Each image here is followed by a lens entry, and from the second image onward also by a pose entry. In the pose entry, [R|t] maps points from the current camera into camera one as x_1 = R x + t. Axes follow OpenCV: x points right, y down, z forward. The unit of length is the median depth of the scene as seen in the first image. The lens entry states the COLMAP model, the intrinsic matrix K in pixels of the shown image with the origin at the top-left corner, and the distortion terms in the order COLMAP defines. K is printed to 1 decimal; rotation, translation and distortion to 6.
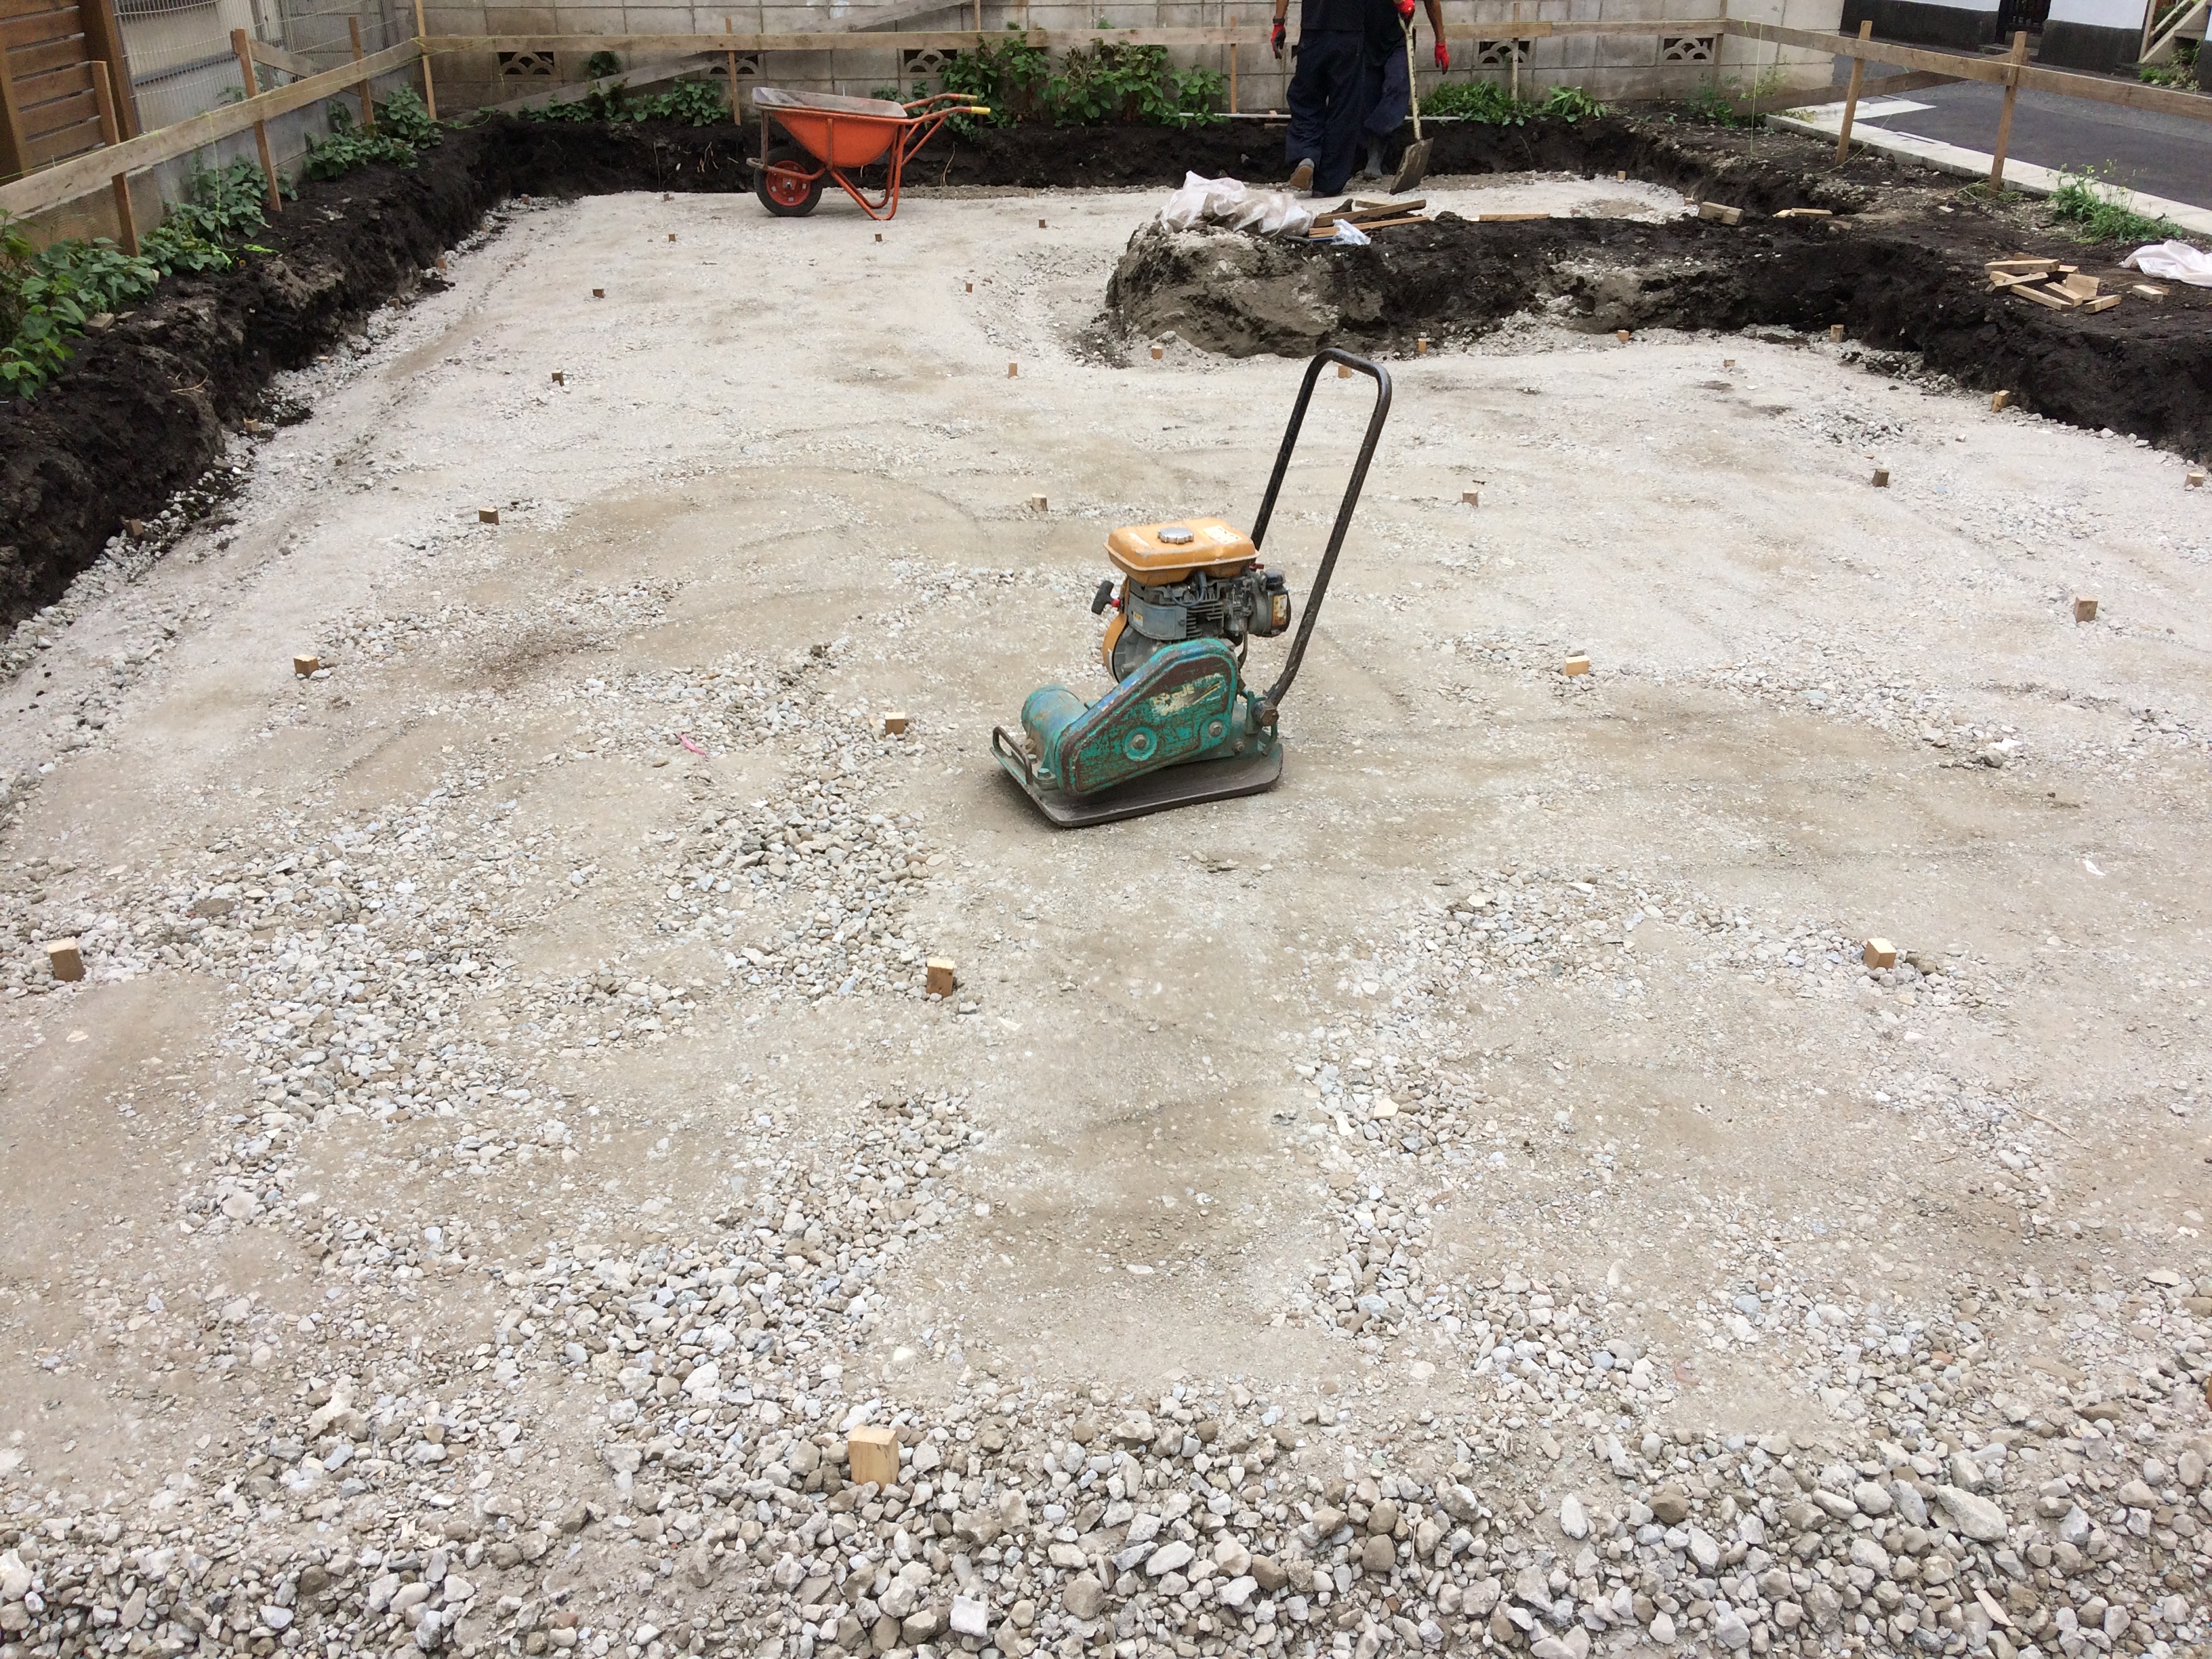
lens RADIAL K [[1880.6, 0, 1116.1], [0, 1880.6, 853.9], [0, 0, 1]] dist [0.119357, -0.183327]
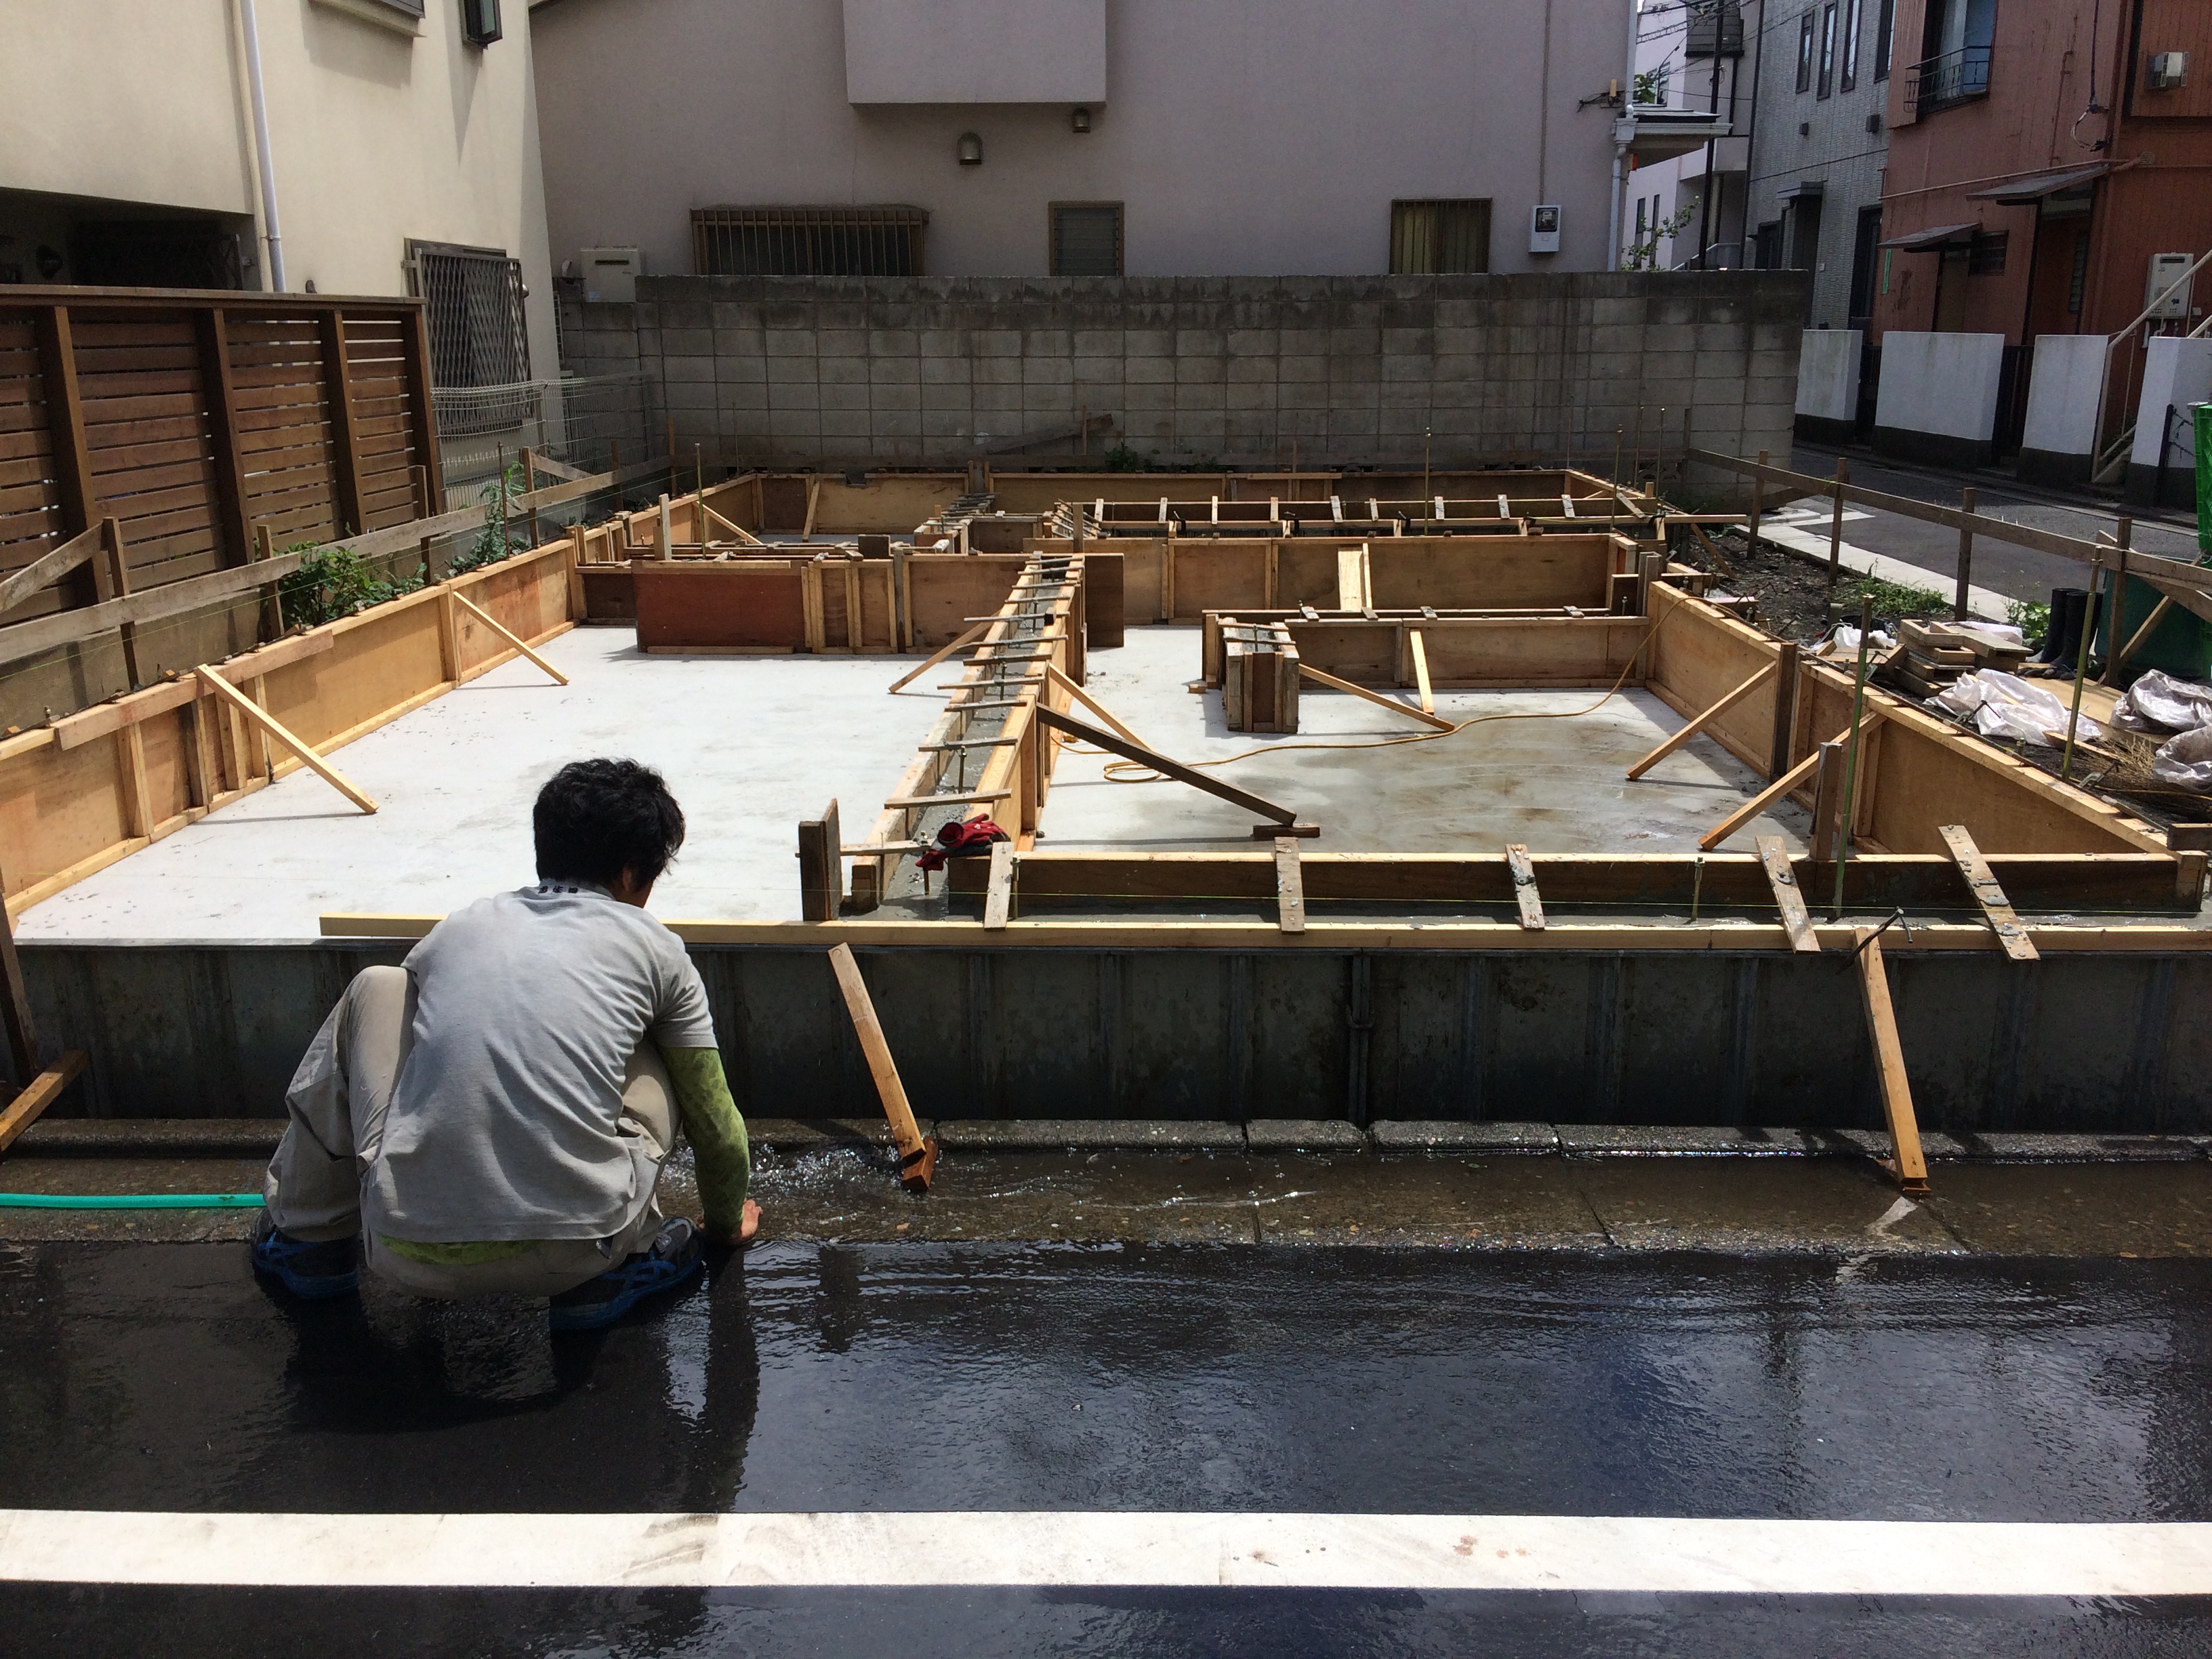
lens RADIAL K [[1880.6, 0, 1108.6], [0, 1880.6, 866.7], [0, 0, 1]] dist [0.119357, -0.183327]
pose [[0.990028, 0.036866, -0.135960, 0.194912], [-0.062080, 0.980554, -0.186174, 0.127514], [0.126453, 0.192758, 0.973064, -0.300274]]
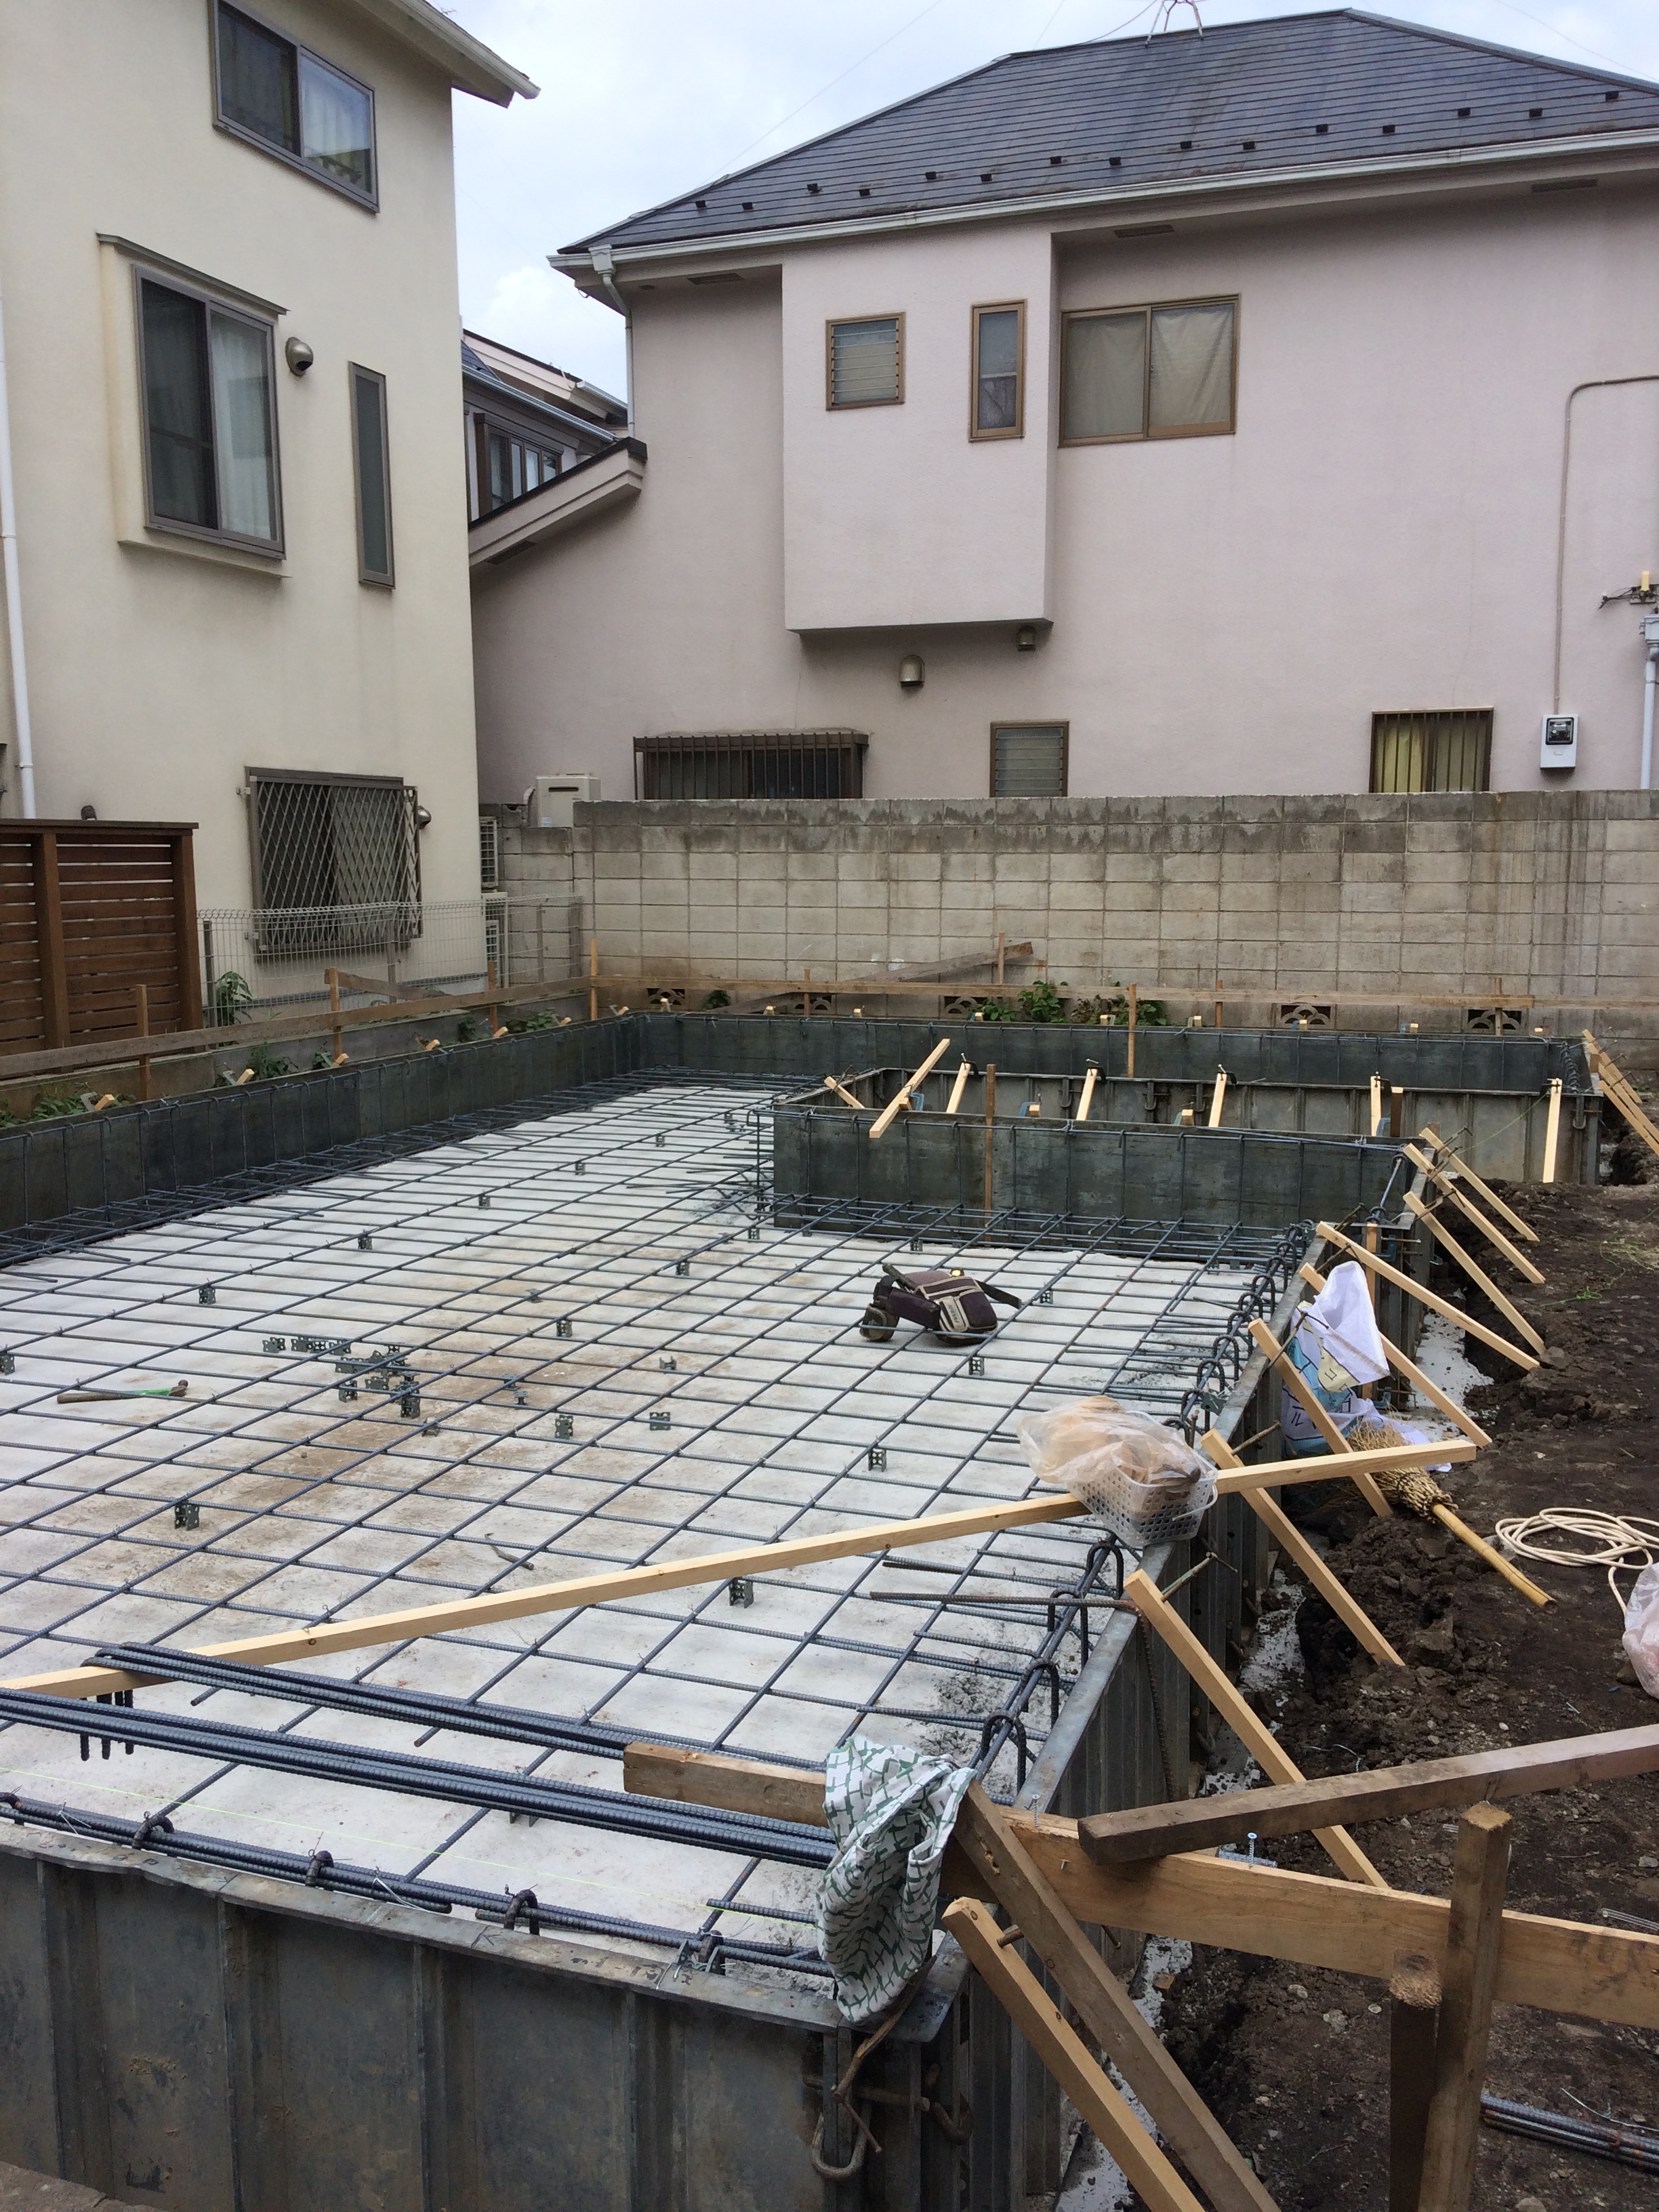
lens RADIAL K [[1880.6, 0, 827.1], [0, 1880.6, 1123.8], [0, 0, 1]] dist [0.119357, -0.183327]
pose [[0.892954, 0.067917, -0.444995, 0.541529], [-0.205805, 0.940782, -0.269394, -0.012754], [0.400347, 0.332138, 0.854053, -0.031661]]
